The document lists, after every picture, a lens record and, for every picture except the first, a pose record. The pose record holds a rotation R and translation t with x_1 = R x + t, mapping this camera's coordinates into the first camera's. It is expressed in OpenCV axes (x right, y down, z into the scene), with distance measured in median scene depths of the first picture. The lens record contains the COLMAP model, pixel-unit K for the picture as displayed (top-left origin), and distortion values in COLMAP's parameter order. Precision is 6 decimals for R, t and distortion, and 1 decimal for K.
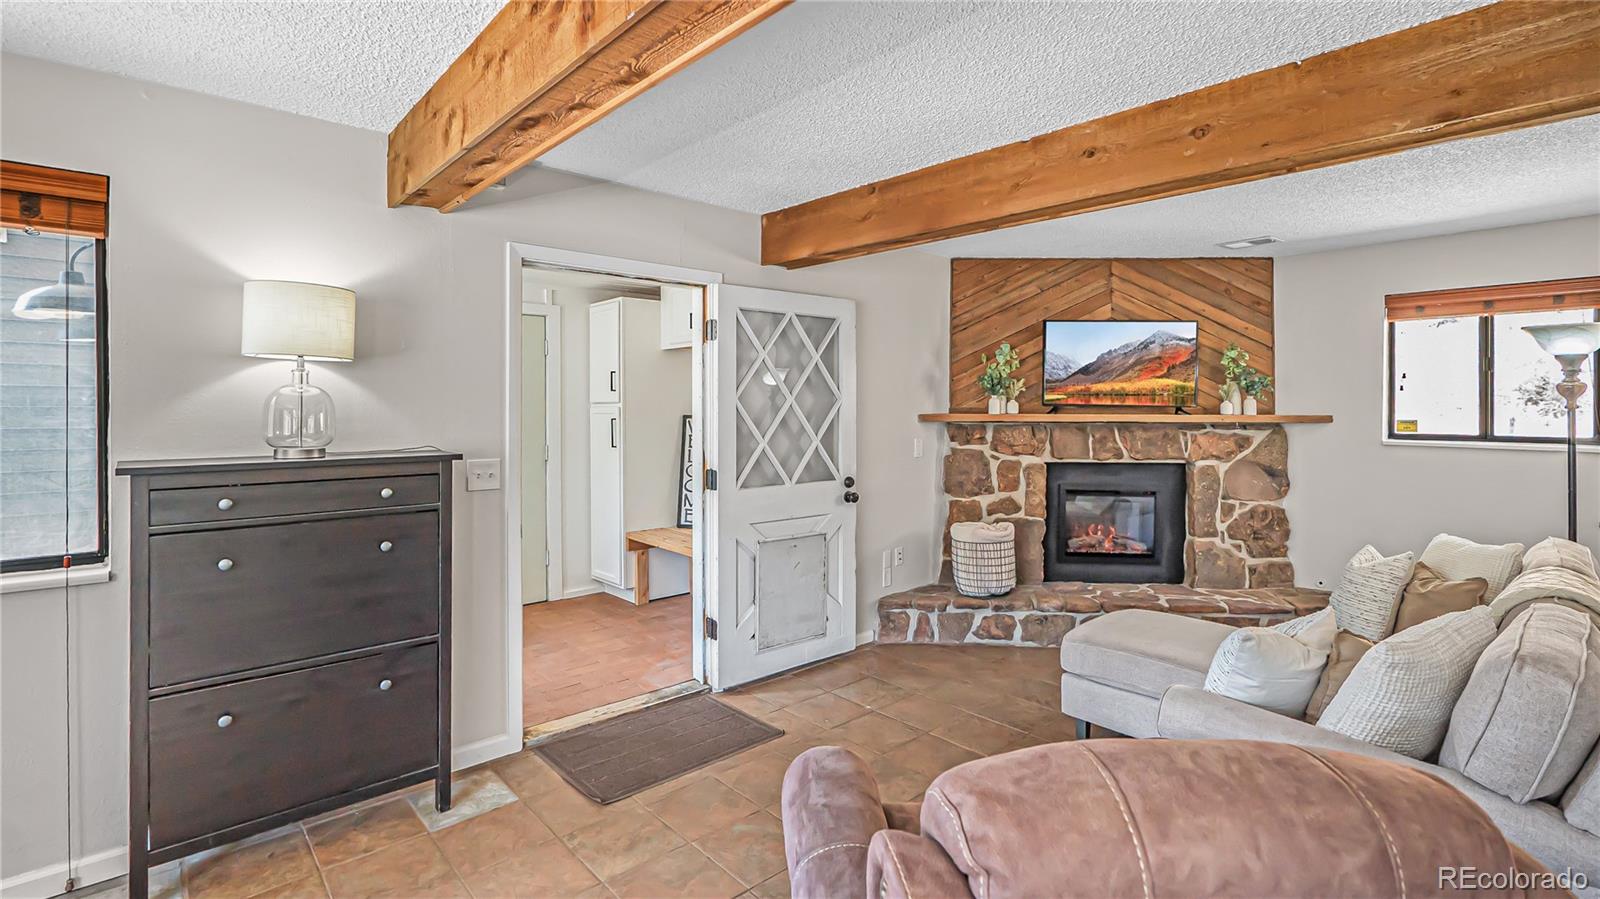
lens RADIAL K [[737.1, 0, 812.2], [0, 737.1, 401.5], [0, 0, 1]] dist [-0.006195, -0.000359]
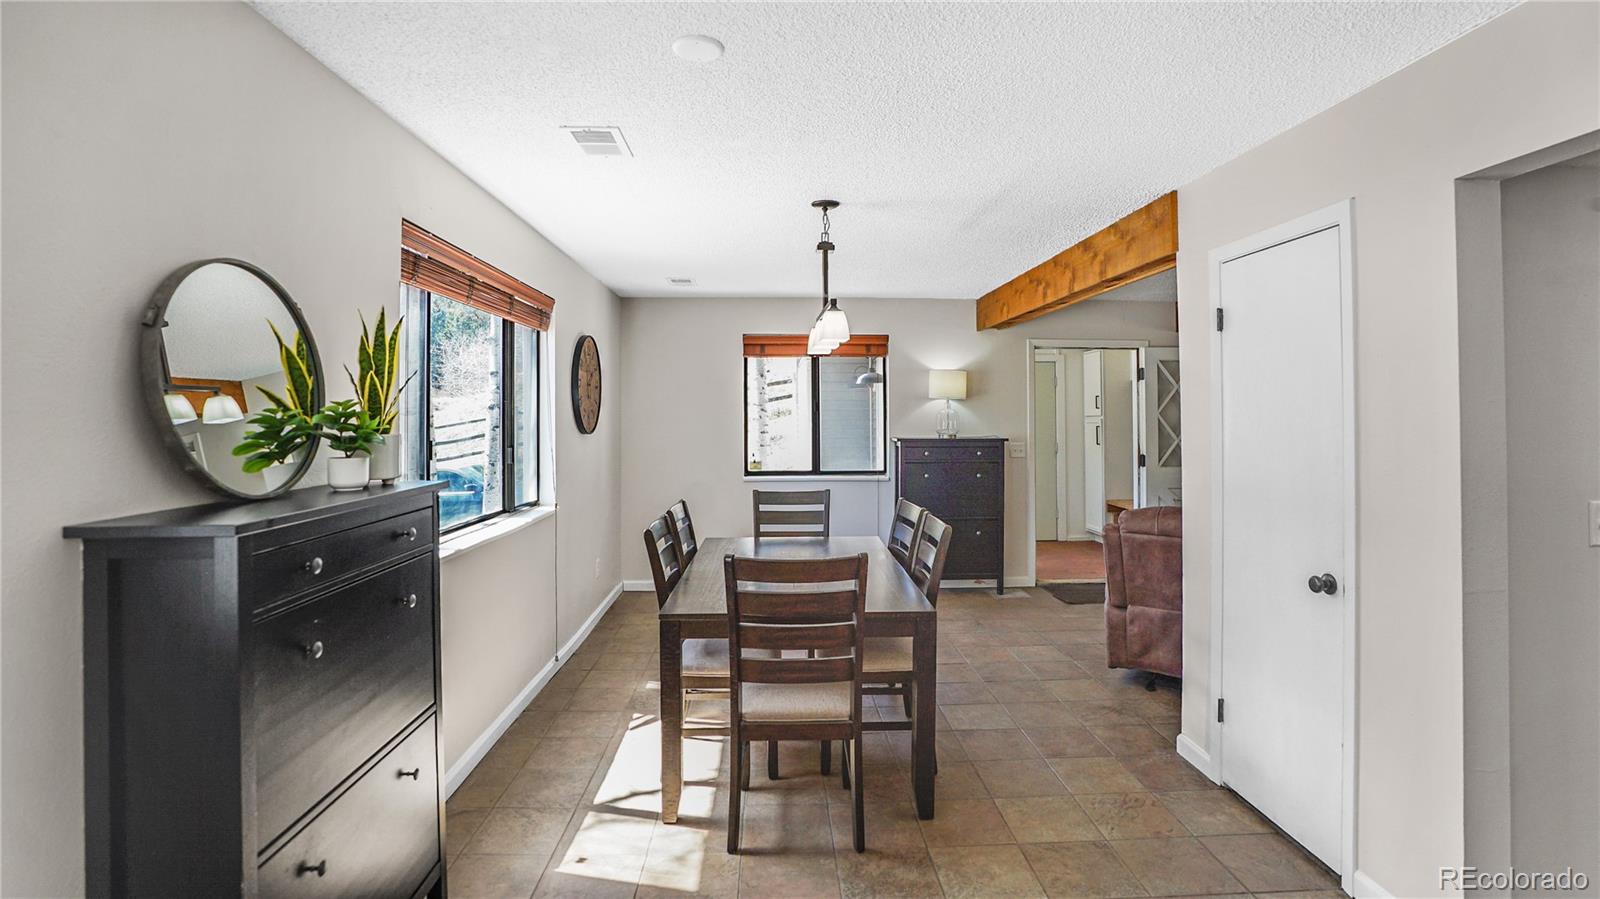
lens RADIAL K [[737.1, 0, 808.3], [0, 737.1, 413.0], [0, 0, 1]] dist [-0.006195, -0.000359]
pose [[0.762520, -0.006076, -0.646936, 0.509610], [0.003606, 0.999980, -0.005141, 0.001258], [0.646955, 0.001587, 0.762527, -1.095505]]
